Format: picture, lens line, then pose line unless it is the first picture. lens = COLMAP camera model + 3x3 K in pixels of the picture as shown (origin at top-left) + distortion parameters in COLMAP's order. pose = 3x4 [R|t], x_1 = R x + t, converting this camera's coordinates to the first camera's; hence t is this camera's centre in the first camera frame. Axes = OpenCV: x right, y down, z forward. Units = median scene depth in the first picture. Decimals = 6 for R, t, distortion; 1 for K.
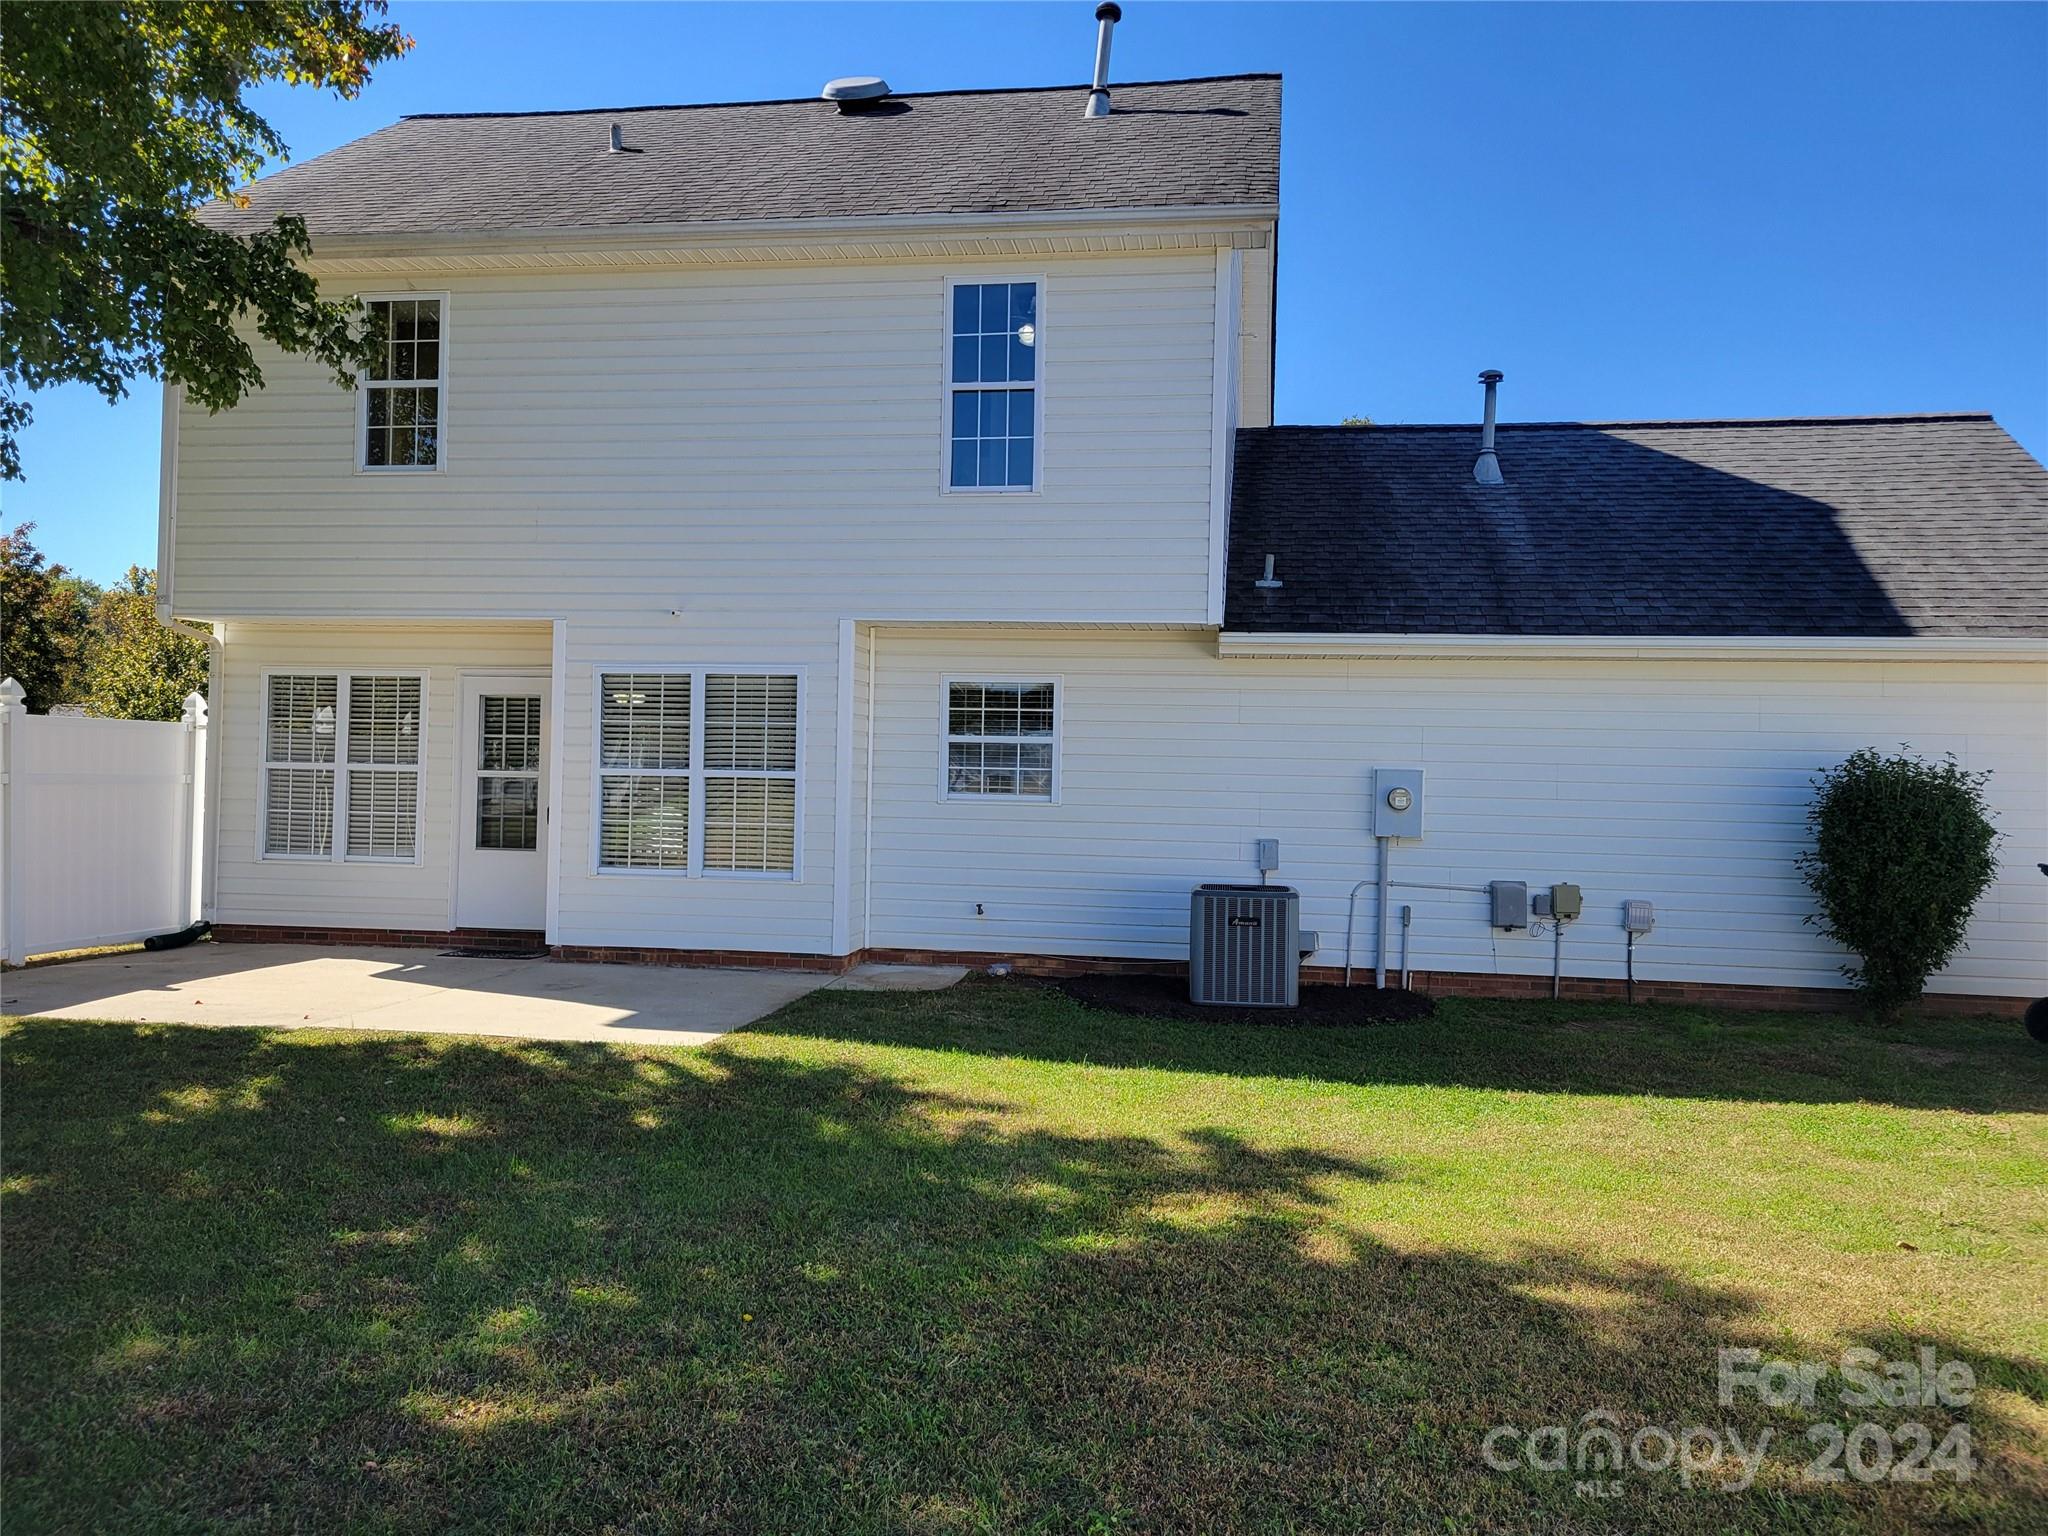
lens RADIAL K [[1531.4, 0, 1017.1], [0, 1531.4, 757.6], [0, 0, 1]] dist [0.031853, 0.004480]
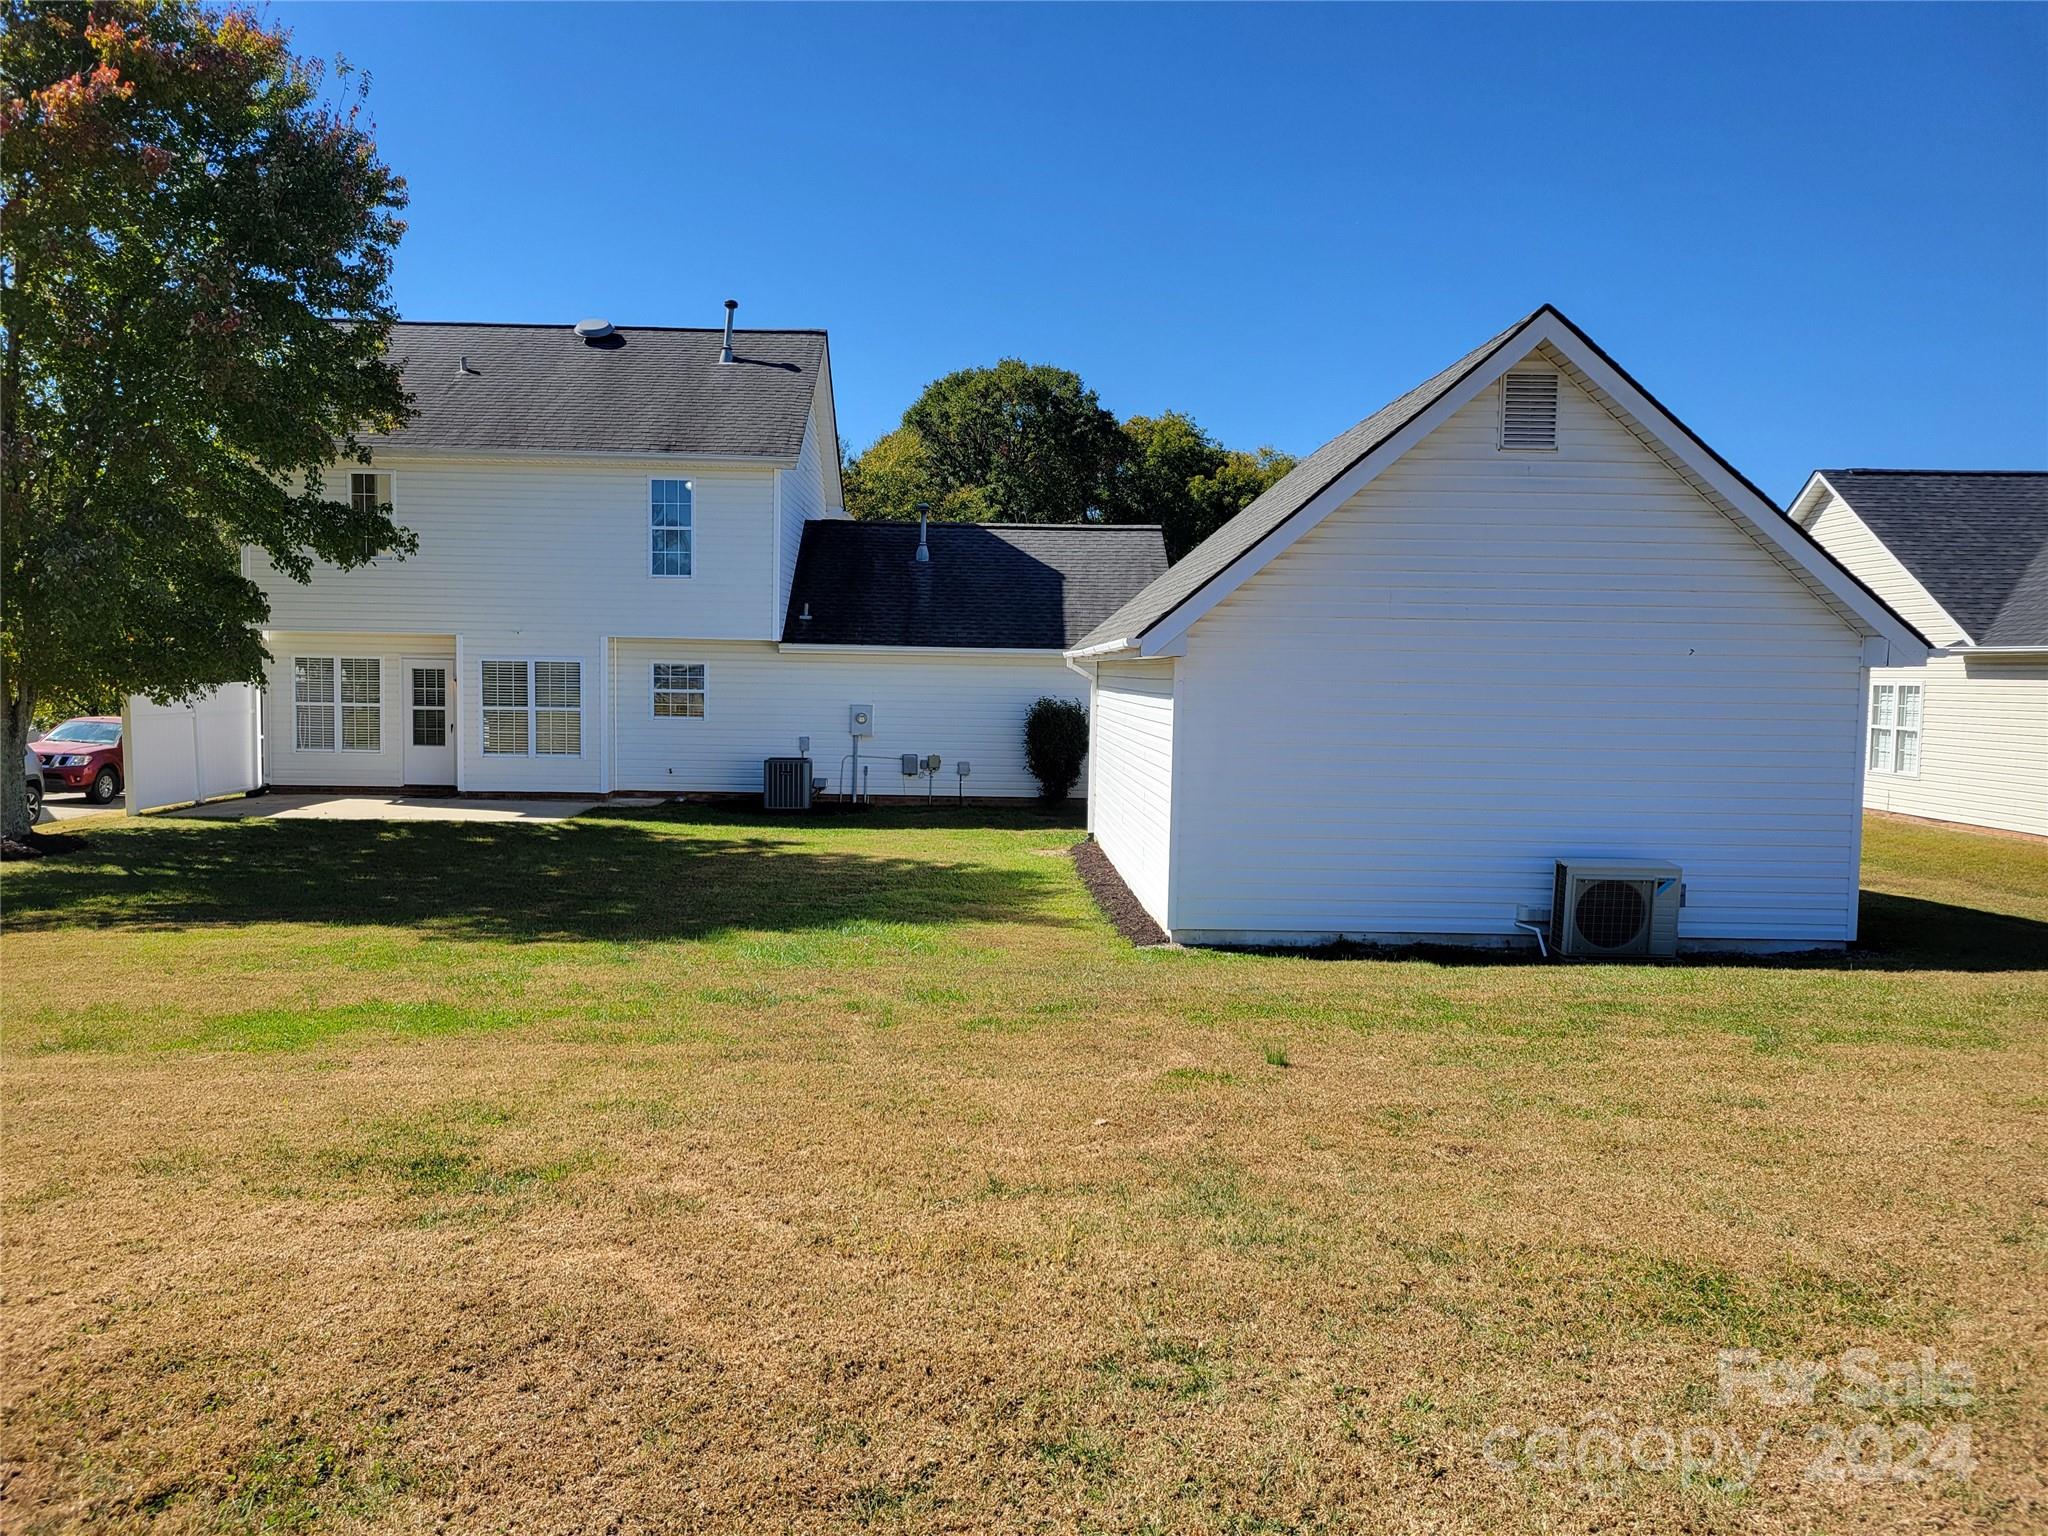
lens RADIAL K [[1522.6, 0, 996.2], [0, 1522.6, 762.9], [0, 0, 1]] dist [0.037382, -0.006629]
pose [[0.984672, -0.015124, 0.173759, 0.054538], [0.001041, 0.996725, 0.080857, -0.085334], [-0.174413, -0.079437, 0.981463, -1.188305]]
